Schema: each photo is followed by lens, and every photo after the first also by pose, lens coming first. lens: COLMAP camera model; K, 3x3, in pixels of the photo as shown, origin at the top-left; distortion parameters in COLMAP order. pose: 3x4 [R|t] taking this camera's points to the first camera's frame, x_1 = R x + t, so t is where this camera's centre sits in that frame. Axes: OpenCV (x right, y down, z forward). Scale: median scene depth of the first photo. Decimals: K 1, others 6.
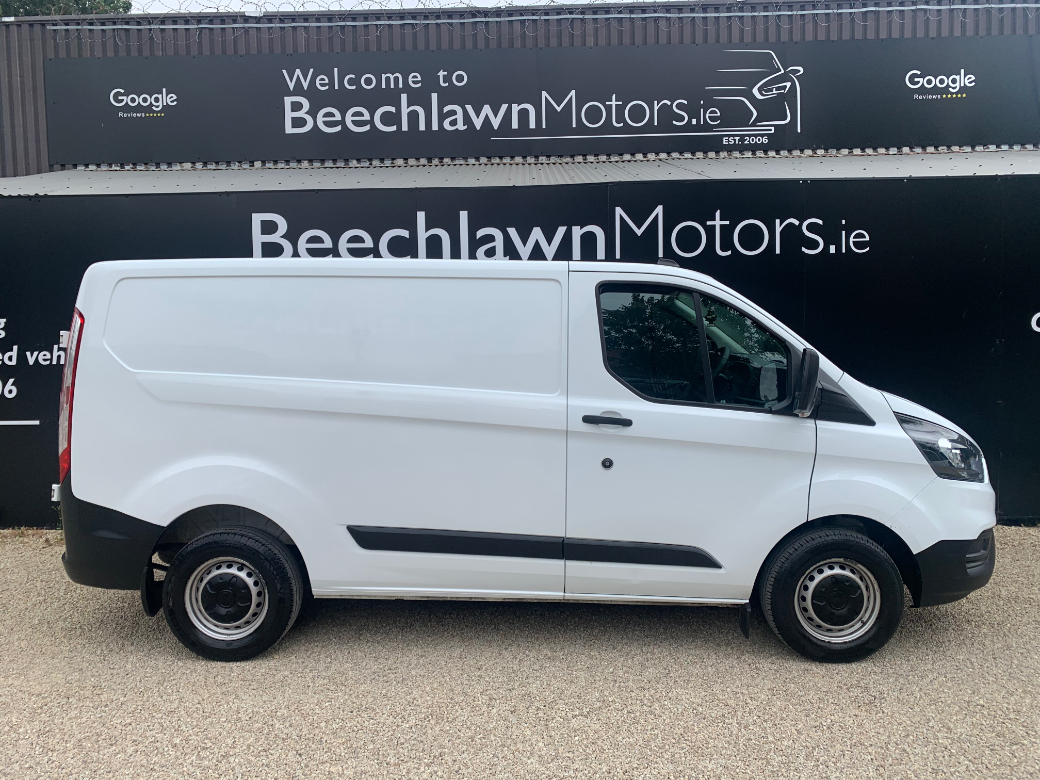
lens RADIAL K [[803.0, 0, 514.8], [0, 803.0, 382.6], [0, 0, 1]] dist [0.019972, 0.002530]
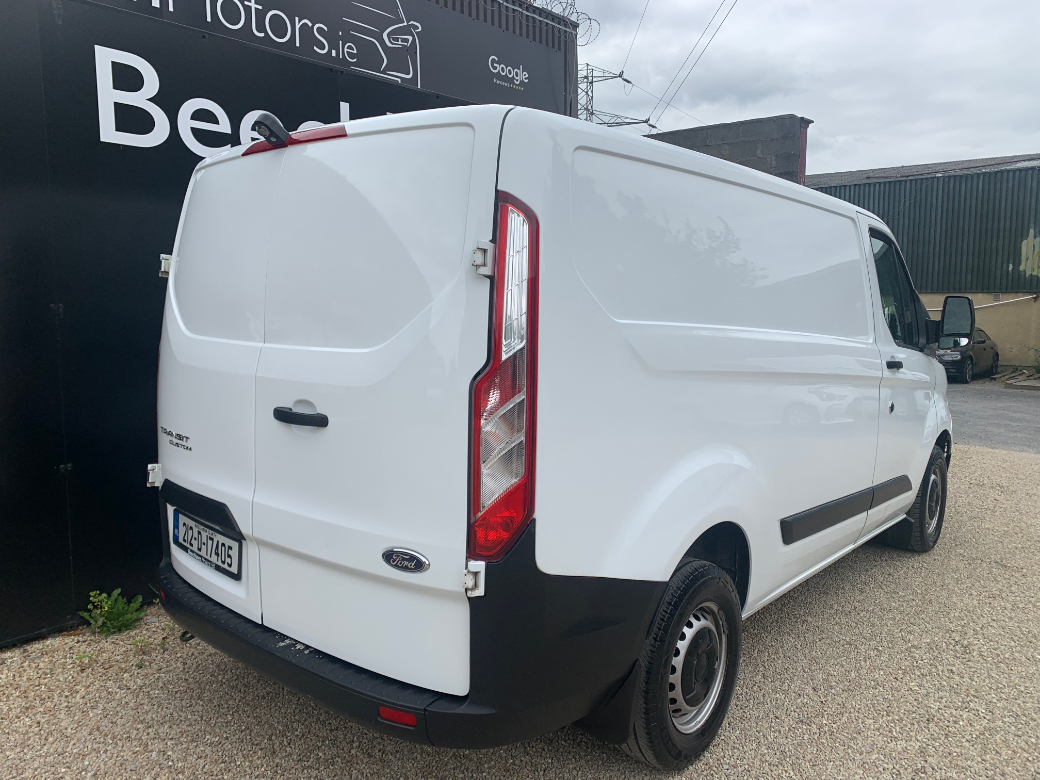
lens RADIAL K [[803.0, 0, 515.3], [0, 803.0, 382.0], [0, 0, 1]] dist [0.019972, 0.002530]
pose [[0.640544, -0.066592, 0.765028, -0.360775], [0.036596, 0.997748, 0.056208, -0.001341], [-0.767049, -0.008007, 0.641539, 0.265778]]
